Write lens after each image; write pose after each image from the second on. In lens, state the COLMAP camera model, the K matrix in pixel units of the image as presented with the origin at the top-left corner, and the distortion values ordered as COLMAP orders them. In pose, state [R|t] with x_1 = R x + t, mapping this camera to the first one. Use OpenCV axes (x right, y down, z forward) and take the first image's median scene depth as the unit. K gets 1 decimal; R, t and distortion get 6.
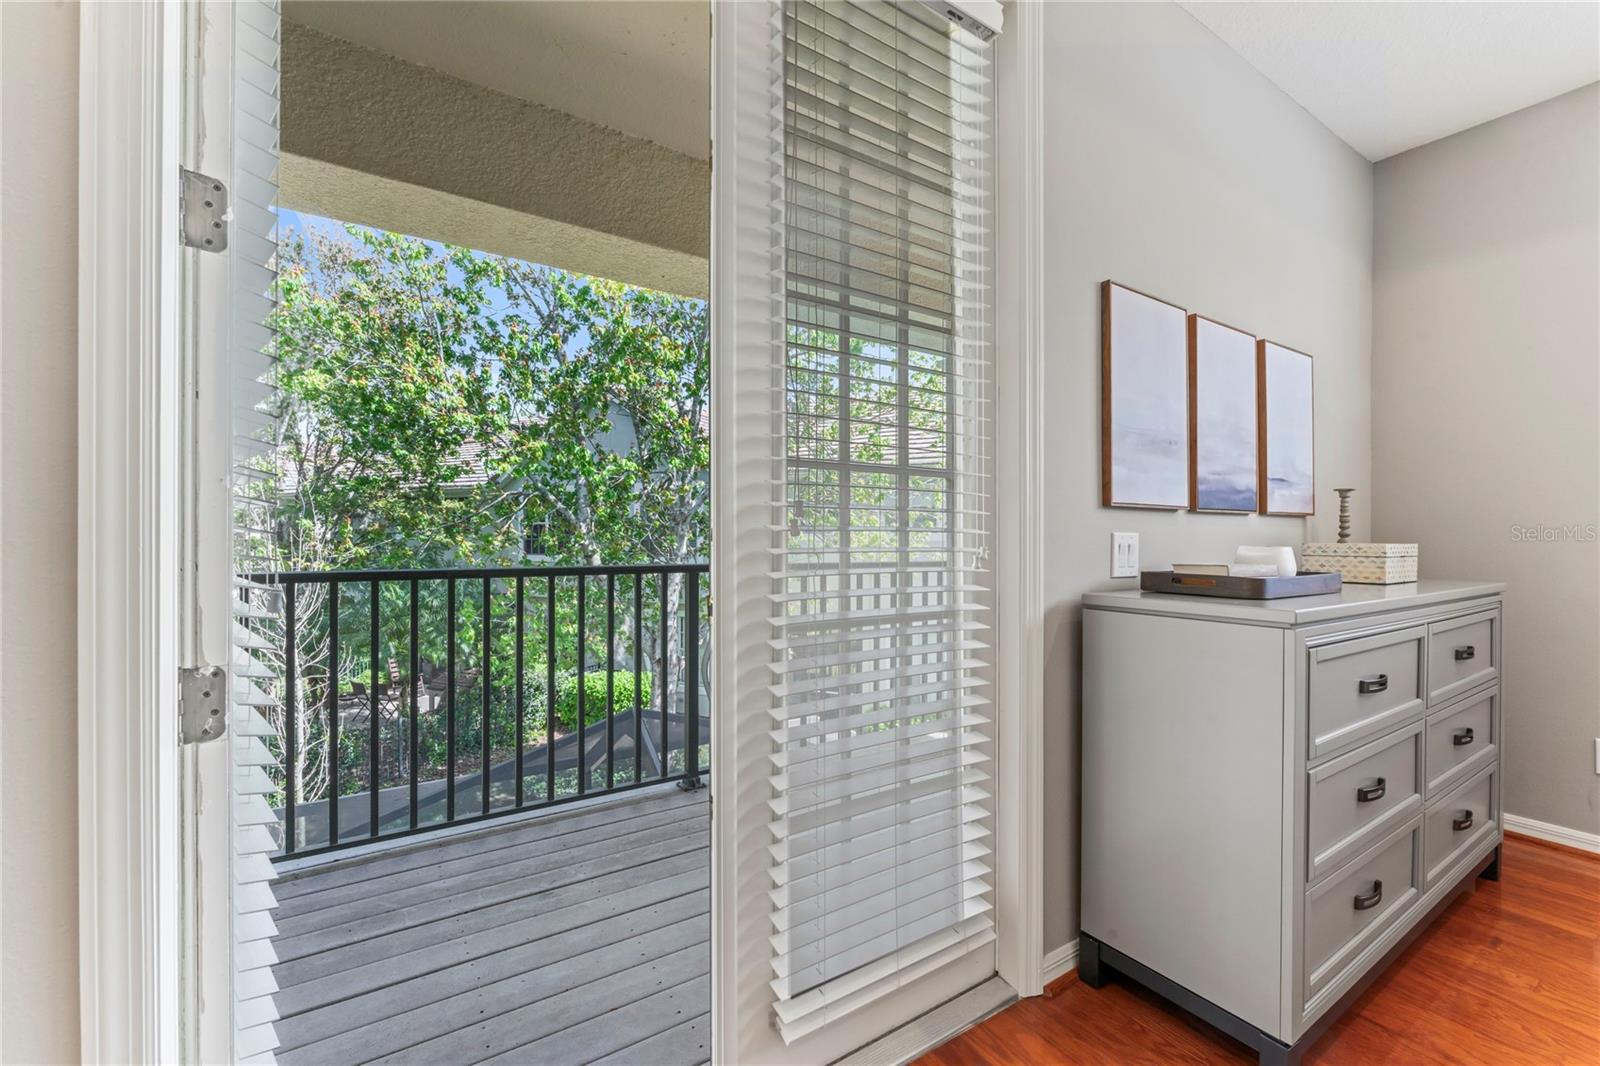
lens RADIAL K [[642.6, 0, 807.6], [0, 642.6, 538.9], [0, 0, 1]] dist [0.001558, -0.000179]
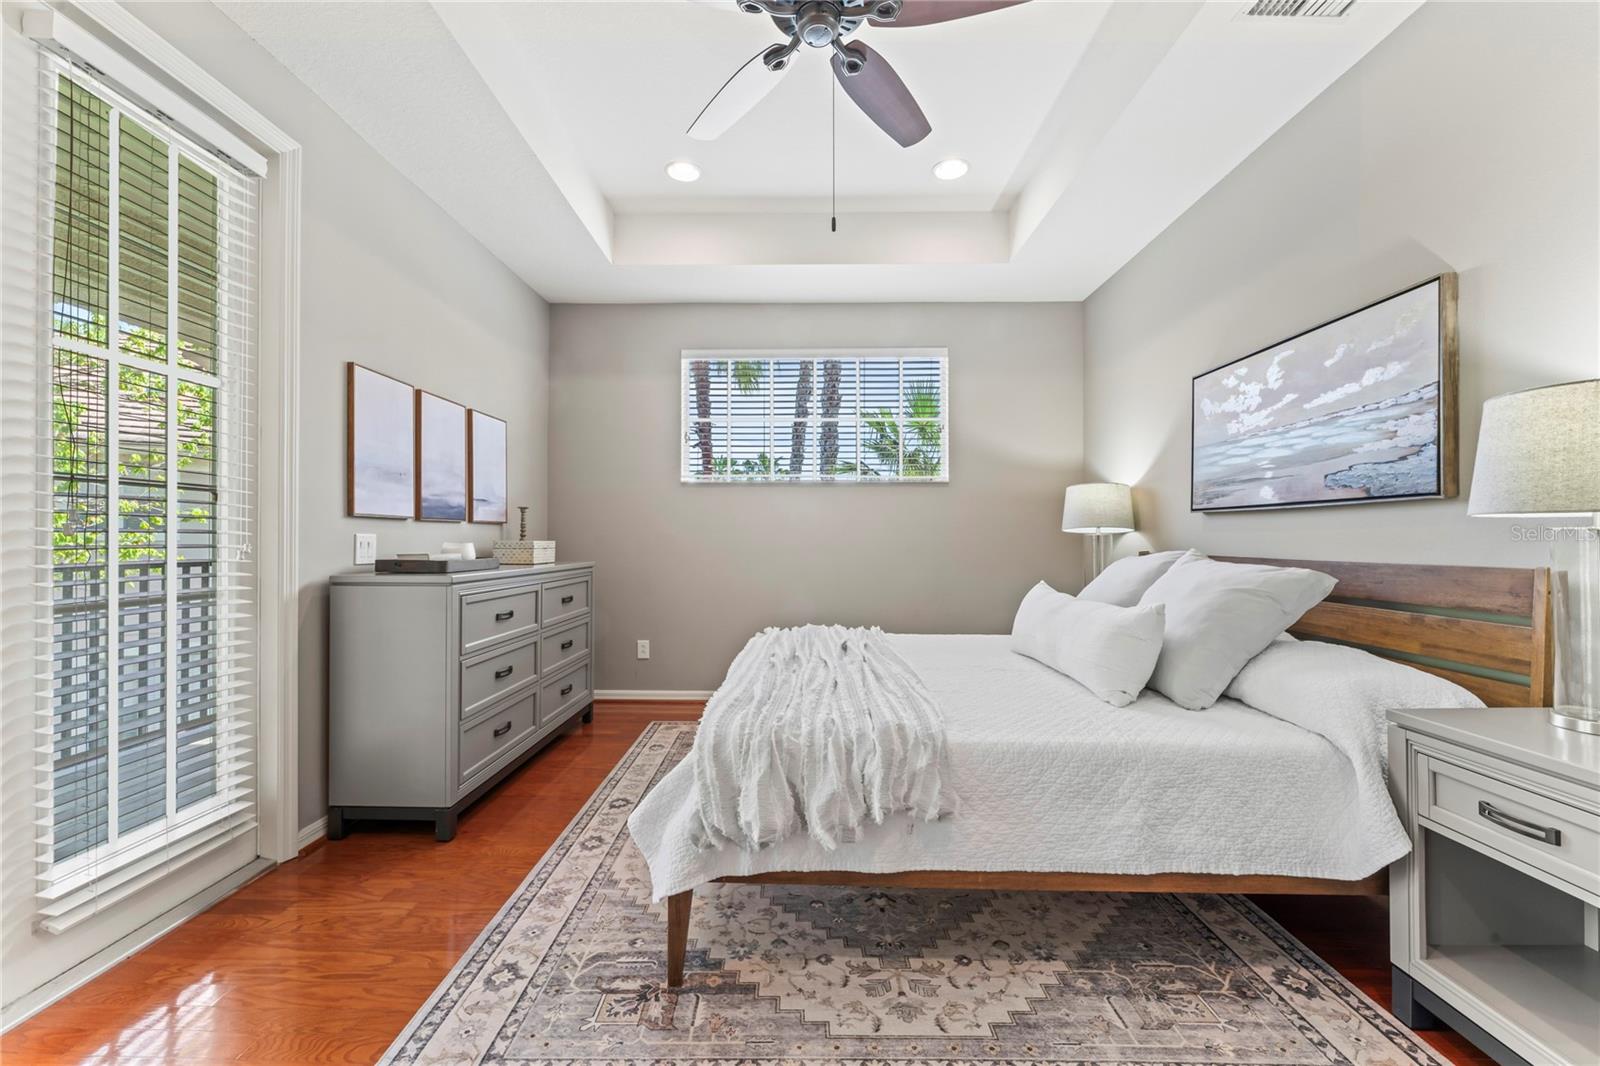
lens RADIAL K [[681.5, 0, 808.7], [0, 681.5, 537.6], [0, 0, 1]] dist [-0.001847, -0.000790]
pose [[0.571972, 0.001027, 0.820272, -0.211631], [-0.001294, 0.999999, -0.000349, -0.001918], [-0.820272, -0.000862, 0.571973, -0.746668]]
